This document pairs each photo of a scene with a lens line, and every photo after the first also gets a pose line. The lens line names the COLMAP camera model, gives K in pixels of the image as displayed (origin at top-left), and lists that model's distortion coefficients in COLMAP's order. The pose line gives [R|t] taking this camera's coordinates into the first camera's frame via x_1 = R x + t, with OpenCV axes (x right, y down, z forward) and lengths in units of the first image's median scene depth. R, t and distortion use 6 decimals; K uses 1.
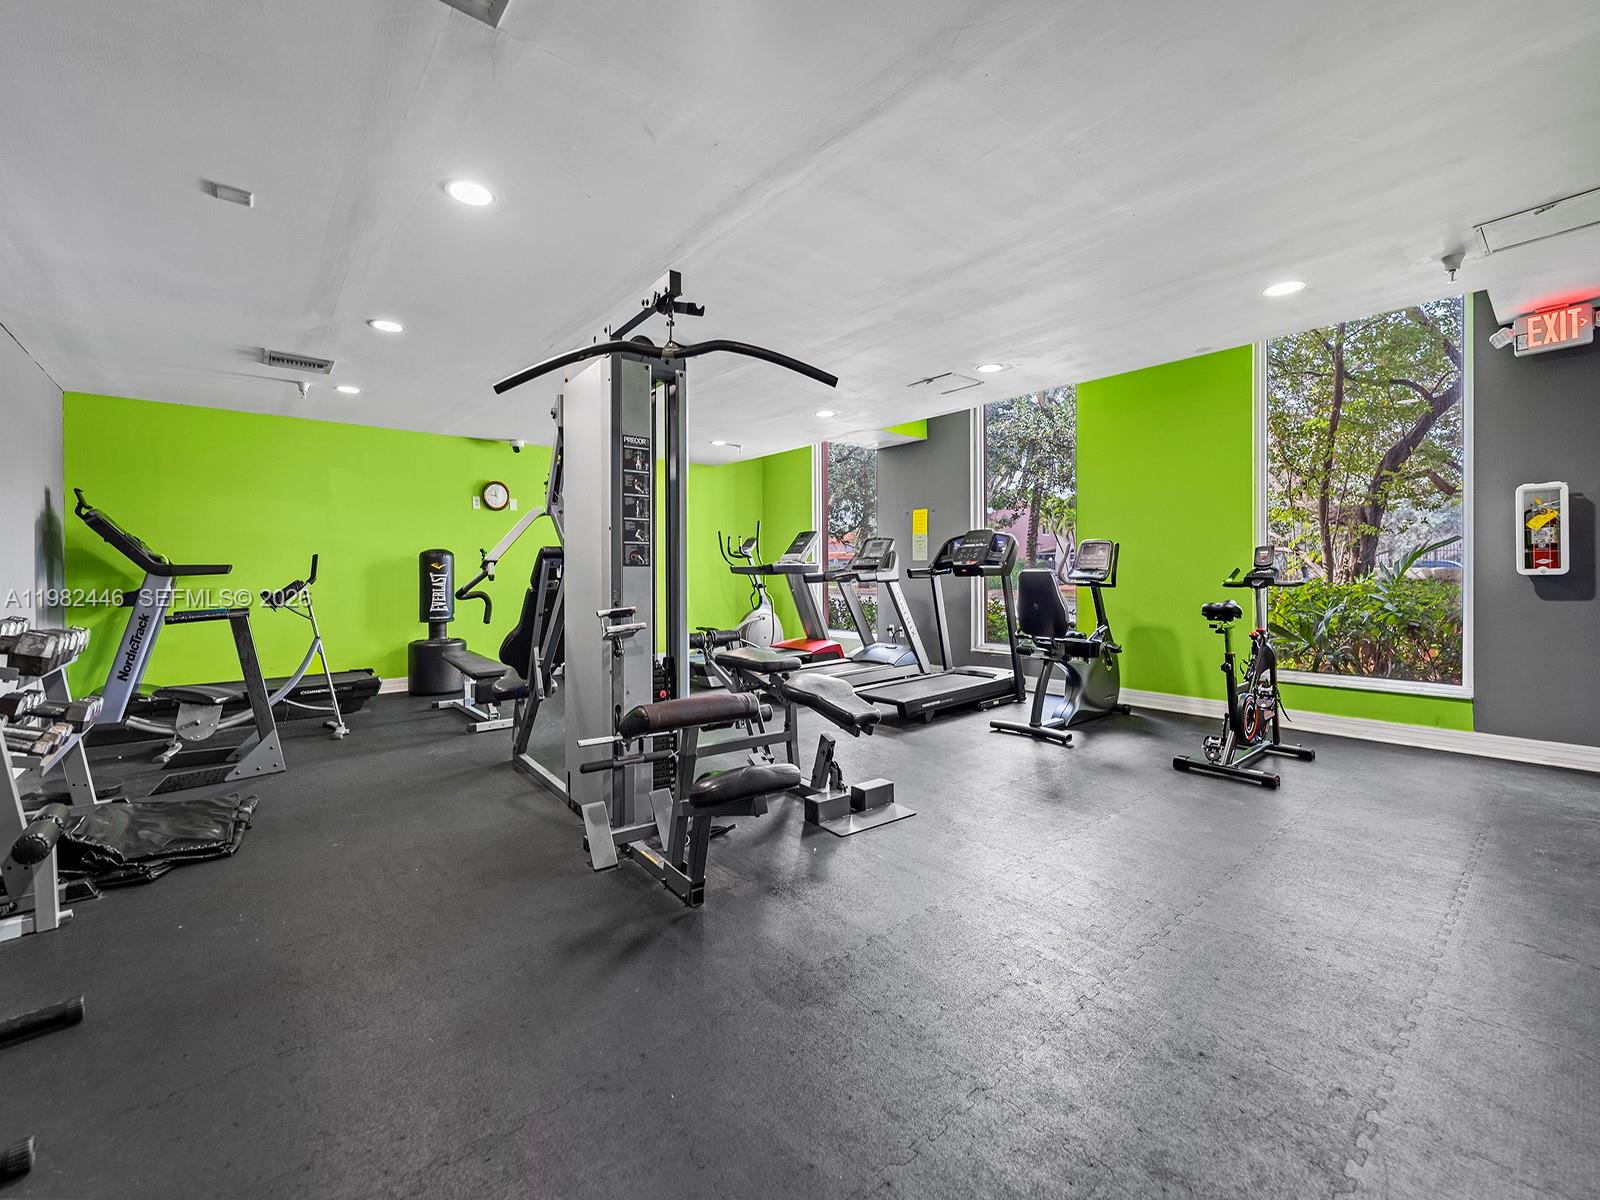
lens RADIAL K [[641.6, 0, 798.7], [0, 641.6, 573.1], [0, 0, 1]] dist [0.000064, -0.000030]
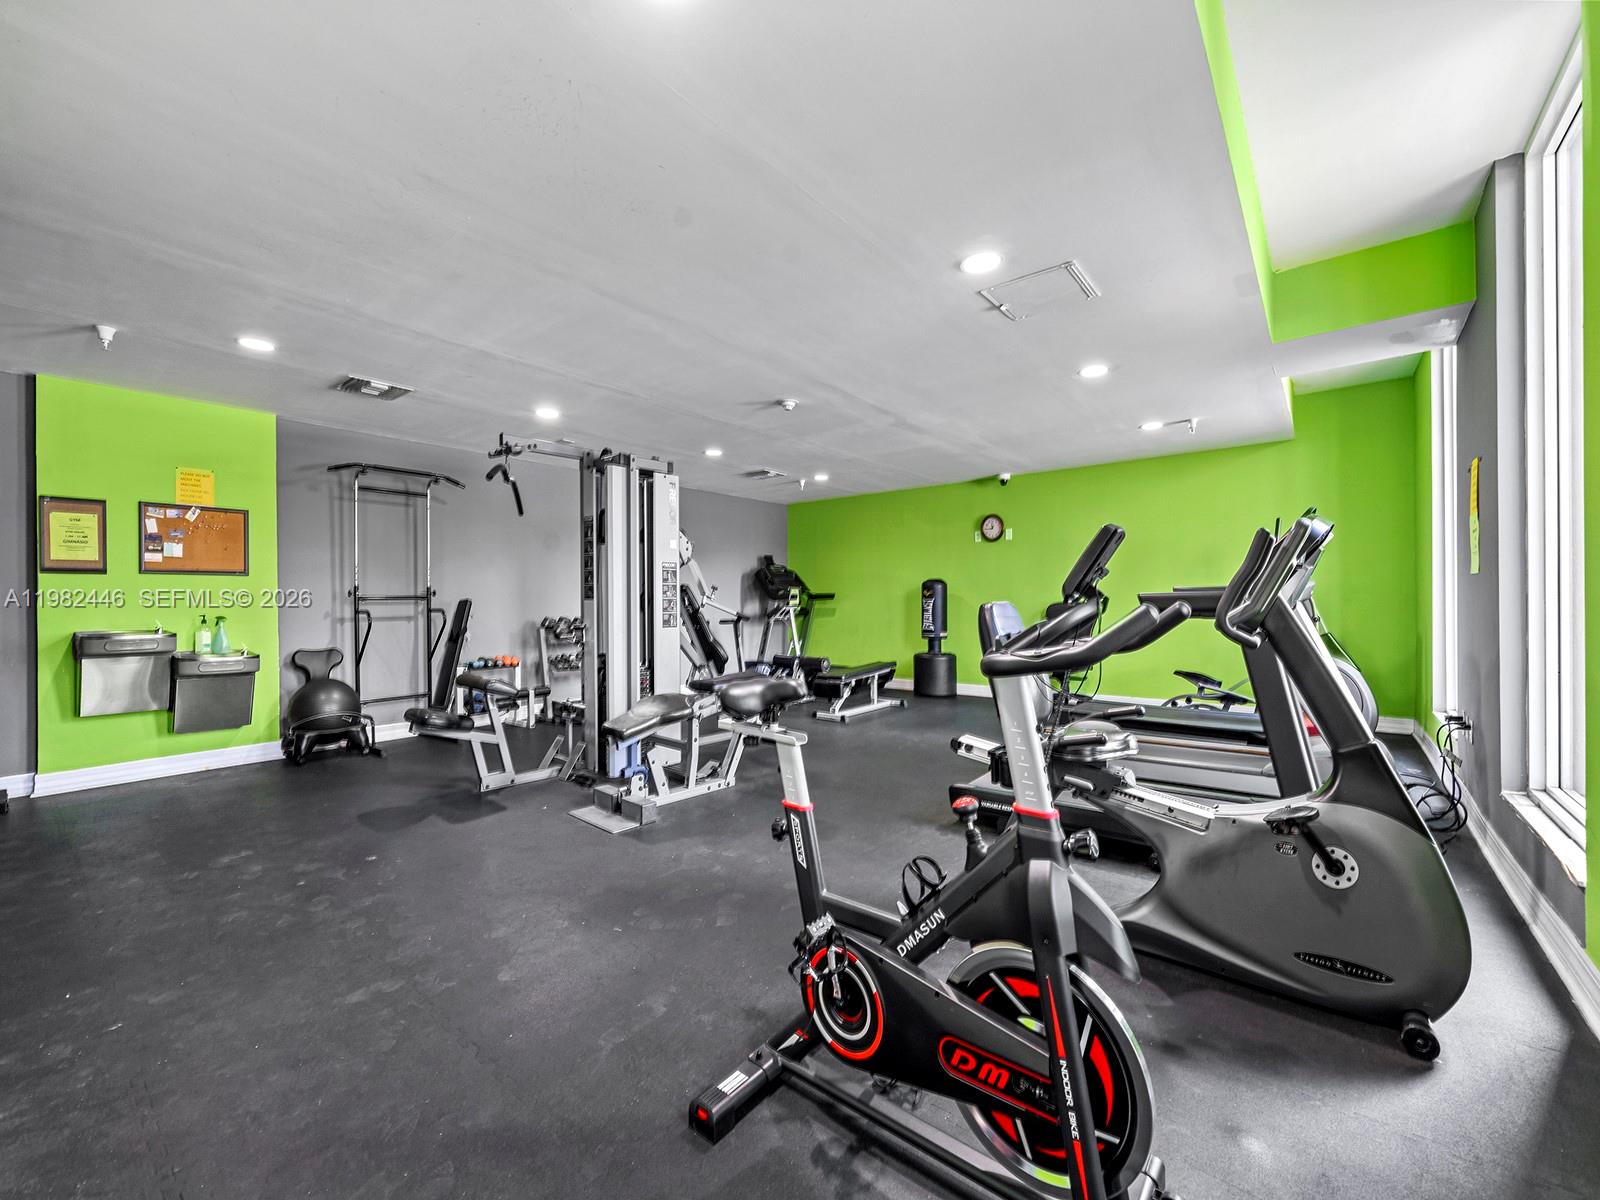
lens RADIAL K [[649.5, 0, 800.0], [0, 649.5, 600.0], [0, 0, 1]] dist [0.001198, -0.004087]
pose [[0.232009, 0.005052, -0.972700, 0.561737], [0.003232, 0.999977, 0.005964, -0.005839], [0.972708, -0.004528, 0.231988, 0.444256]]
